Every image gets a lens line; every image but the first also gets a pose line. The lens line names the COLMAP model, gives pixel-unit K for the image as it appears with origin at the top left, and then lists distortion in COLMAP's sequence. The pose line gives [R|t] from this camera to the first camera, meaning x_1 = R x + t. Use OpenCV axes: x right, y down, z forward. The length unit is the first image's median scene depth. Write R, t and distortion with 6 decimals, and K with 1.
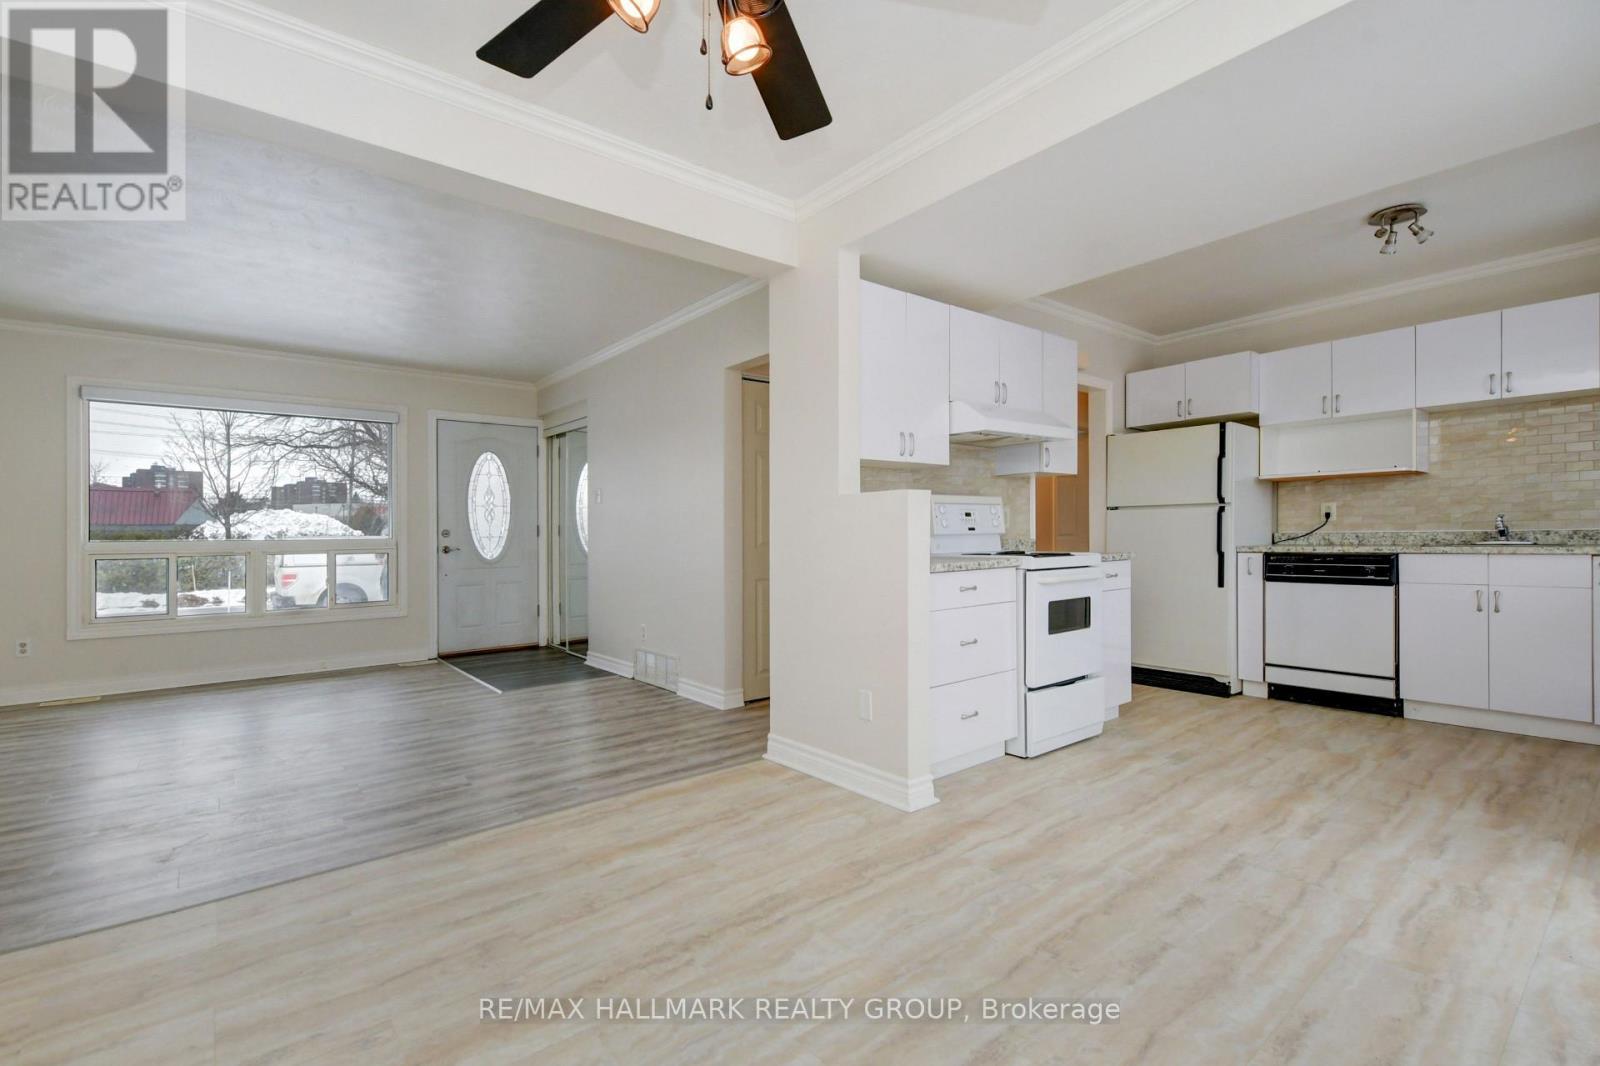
lens RADIAL K [[709.8, 0, 806.5], [0, 709.8, 535.2], [0, 0, 1]] dist [0.015343, -0.007773]
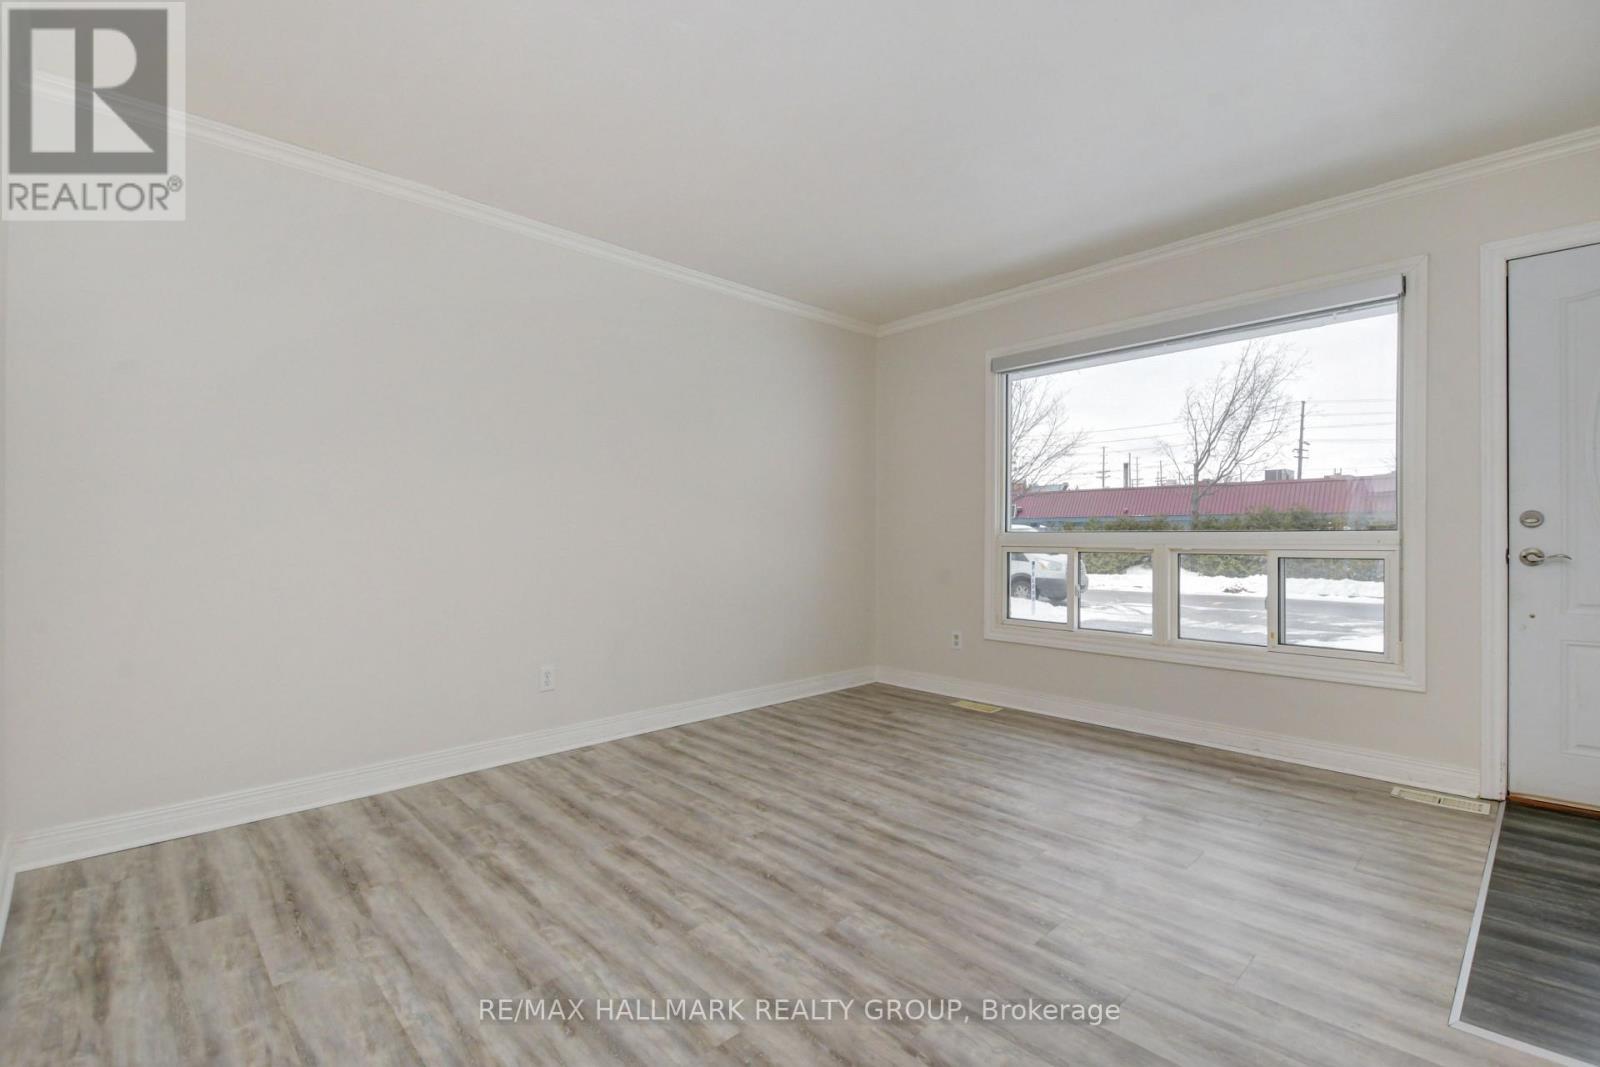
lens RADIAL K [[715.5, 0, 782.5], [0, 715.5, 521.2], [0, 0, 1]] dist [0.008459, -0.000247]
pose [[0.071131, -0.004153, -0.997458, -0.174394], [0.004351, 0.999983, -0.003853, -0.001970], [0.997457, -0.004066, 0.071148, 0.875746]]
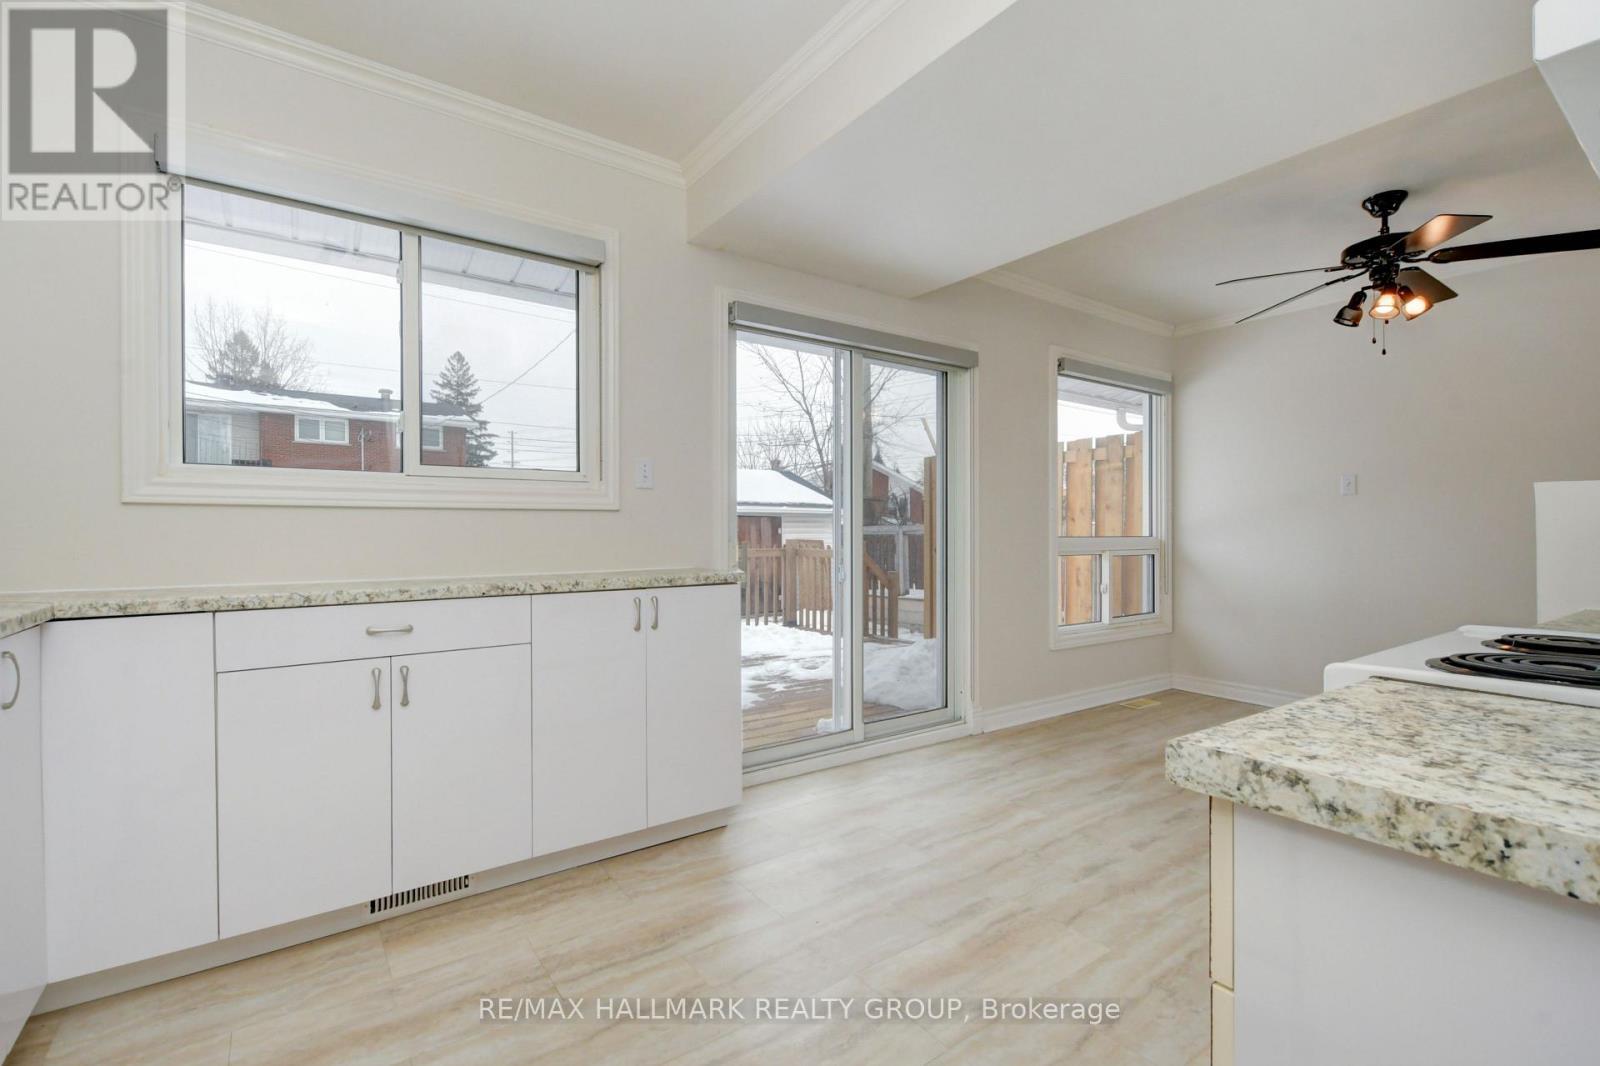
lens RADIAL K [[716.5, 0, 795.5], [0, 716.5, 524.7], [0, 0, 1]] dist [0.010094, -0.001056]
pose [[-0.997650, 0.014817, 0.066902, 0.530970], [0.014017, 0.999825, -0.012413, -0.020515], [-0.067074, -0.011446, -0.997682, 1.165240]]
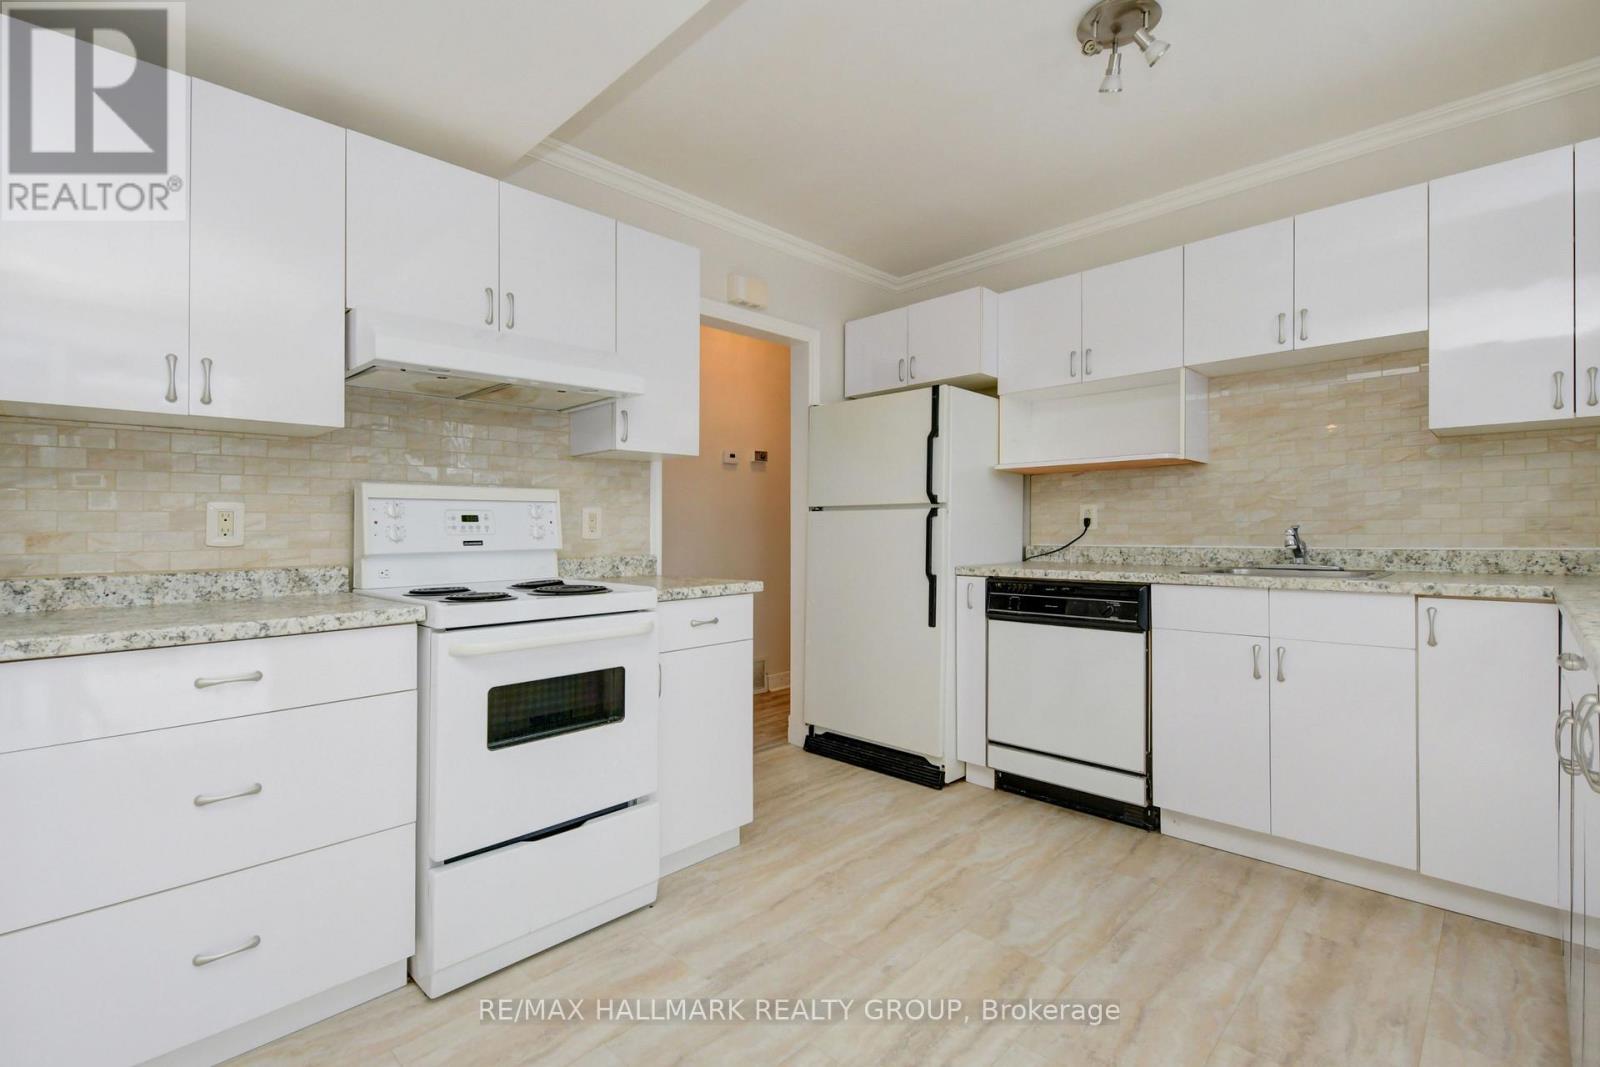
lens RADIAL K [[716.5, 0, 795.5], [0, 716.5, 525.2], [0, 0, 1]] dist [0.010094, -0.001056]
pose [[0.993827, 0.007233, 0.110706, 0.425939], [-0.006267, 0.999939, -0.009067, -0.019485], [-0.110765, 0.008317, 0.993812, 0.377076]]
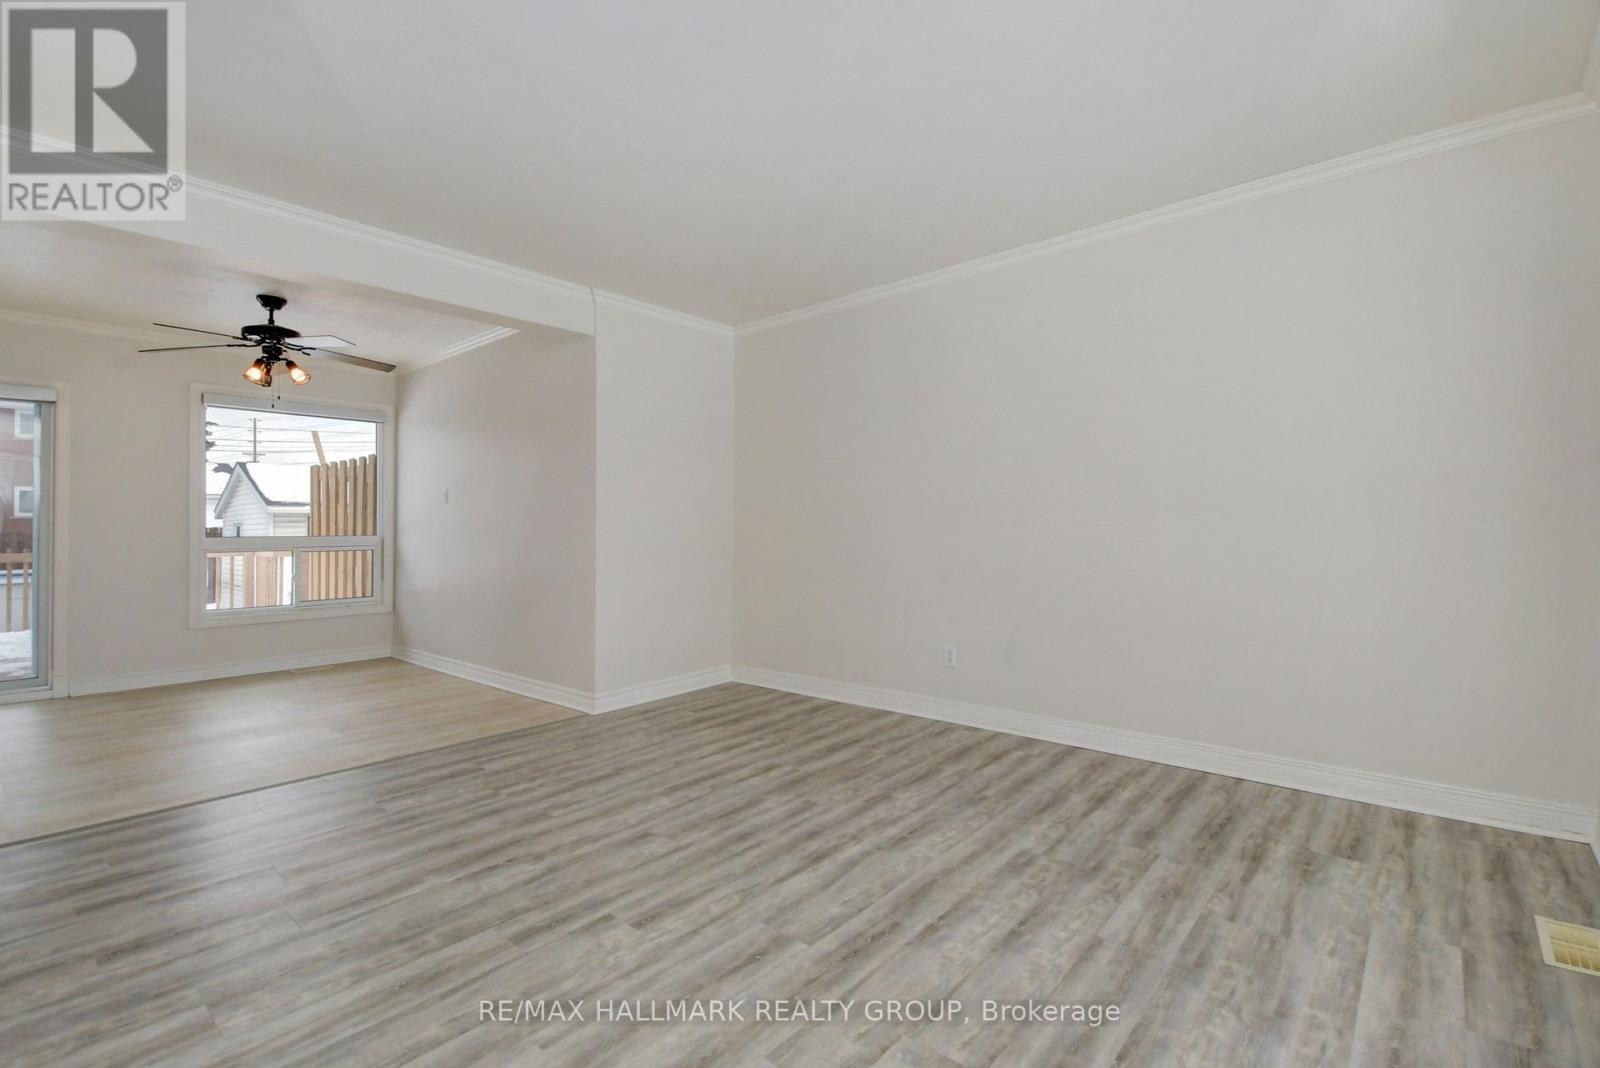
lens RADIAL K [[725.9, 0, 800.5], [0, 725.9, 544.6], [0, 0, 1]] dist [0.015651, -0.008442]
pose [[-0.984879, 0.028202, -0.170934, -0.712659], [0.024543, 0.999423, 0.023485, -0.000927], [0.171498, 0.018935, -0.985003, 1.648243]]
